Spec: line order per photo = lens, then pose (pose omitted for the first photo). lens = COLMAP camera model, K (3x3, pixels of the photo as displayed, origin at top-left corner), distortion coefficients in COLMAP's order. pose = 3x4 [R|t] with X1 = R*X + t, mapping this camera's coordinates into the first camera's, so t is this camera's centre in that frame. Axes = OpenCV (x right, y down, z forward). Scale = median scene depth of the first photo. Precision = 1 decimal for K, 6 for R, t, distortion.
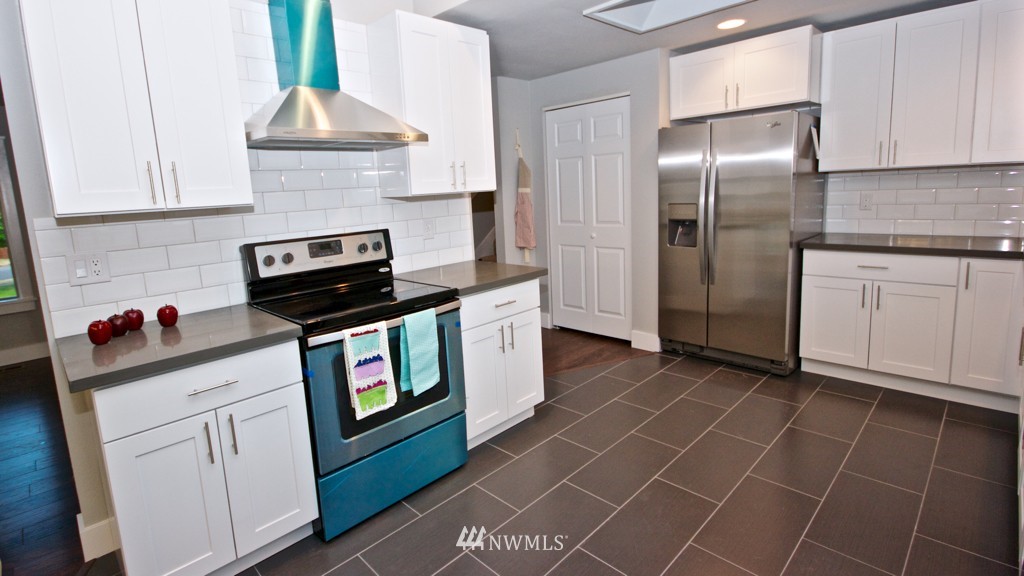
lens RADIAL K [[484.8, 0, 495.3], [0, 484.8, 264.0], [0, 0, 1]] dist [-0.010656, 0.000054]
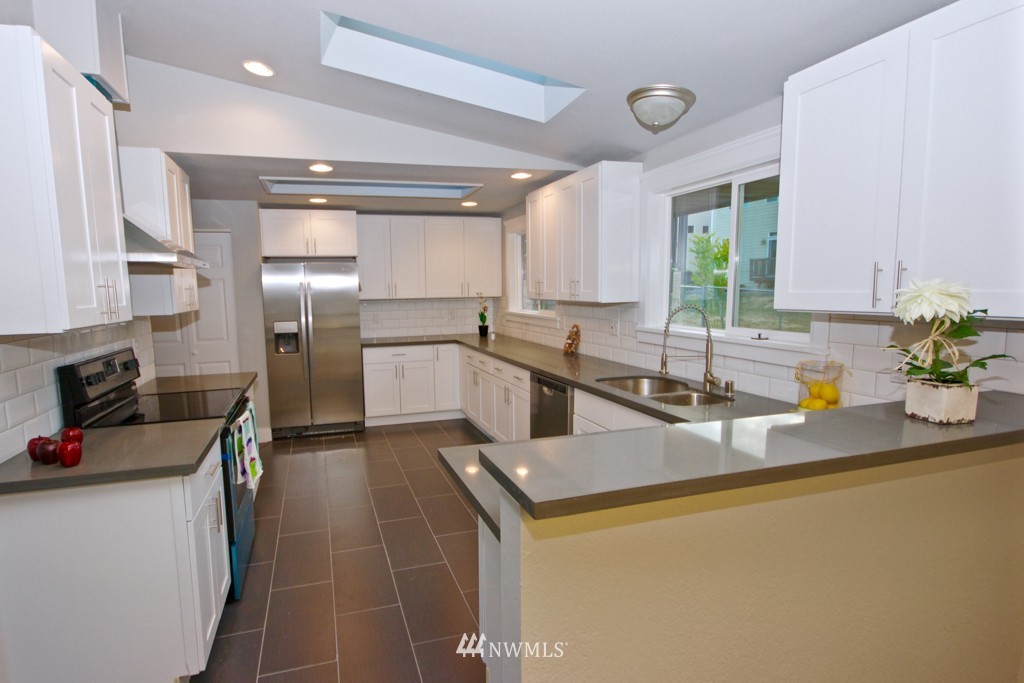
lens RADIAL K [[528.3, 0, 469.9], [0, 528.3, 343.5], [0, 0, 1]] dist [0.000729, 0.000585]
pose [[0.470467, -0.059736, 0.880393, -0.688178], [0.126063, 0.992022, -0.000055, -0.001683], [-0.873366, 0.111011, 0.474245, -0.126542]]
